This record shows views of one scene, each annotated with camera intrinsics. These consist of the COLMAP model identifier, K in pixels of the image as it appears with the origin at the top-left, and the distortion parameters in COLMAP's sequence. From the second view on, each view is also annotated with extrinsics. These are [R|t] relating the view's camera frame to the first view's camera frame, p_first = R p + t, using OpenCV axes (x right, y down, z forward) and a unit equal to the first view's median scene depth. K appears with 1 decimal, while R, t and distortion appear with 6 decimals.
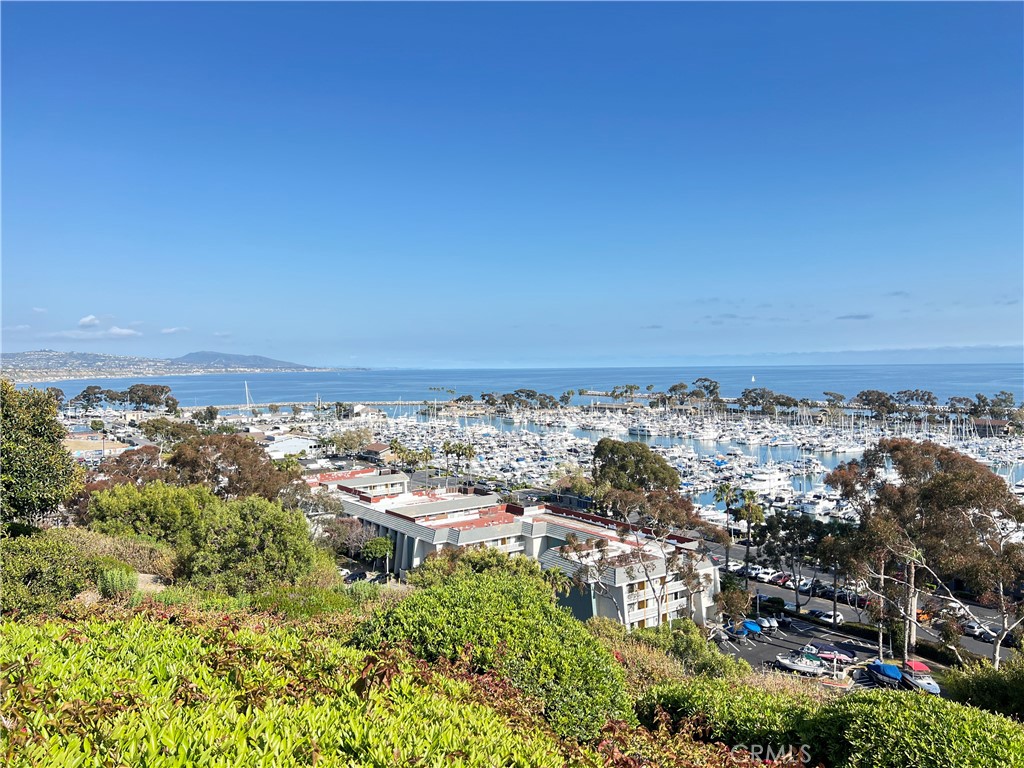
lens RADIAL K [[762.8, 0, 509.2], [0, 762.8, 384.6], [0, 0, 1]] dist [0.036670, -0.033196]
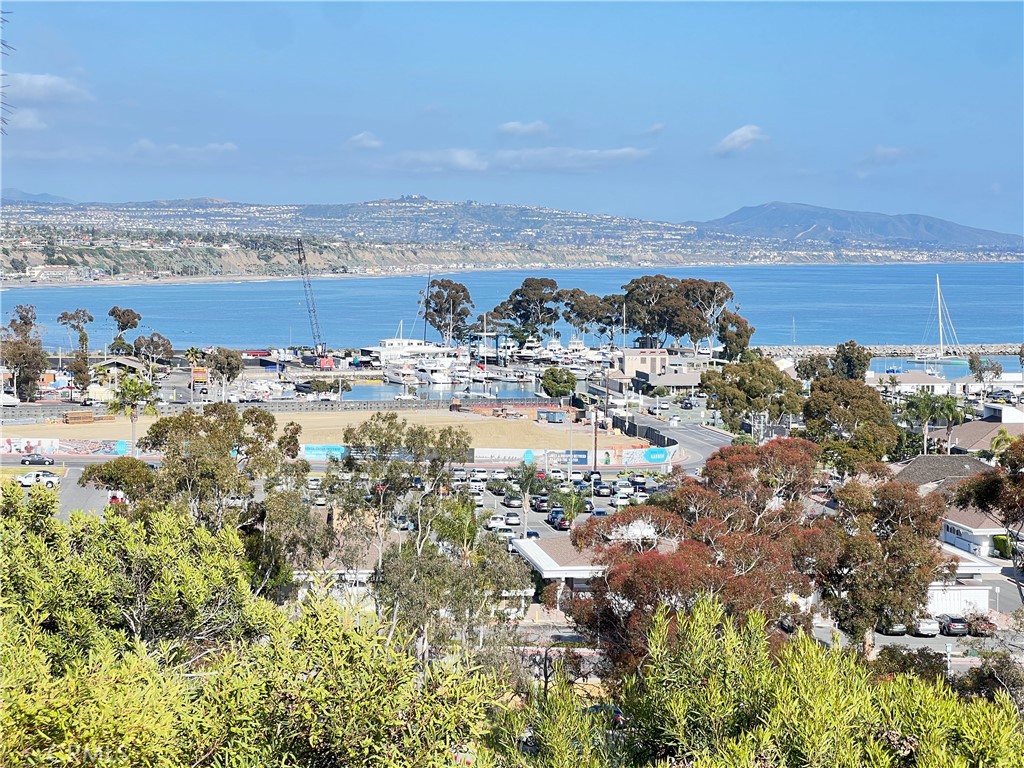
lens RADIAL K [[2272.9, 0, 511.6], [0, 2272.9, 383.8], [0, 0, 1]] dist [0.041384, 0.000000]
pose [[0.878185, 0.041896, -0.476483, -2.892874], [-0.024119, 0.998768, 0.043367, 0.455773], [0.477713, -0.026592, 0.878113, 3.464107]]
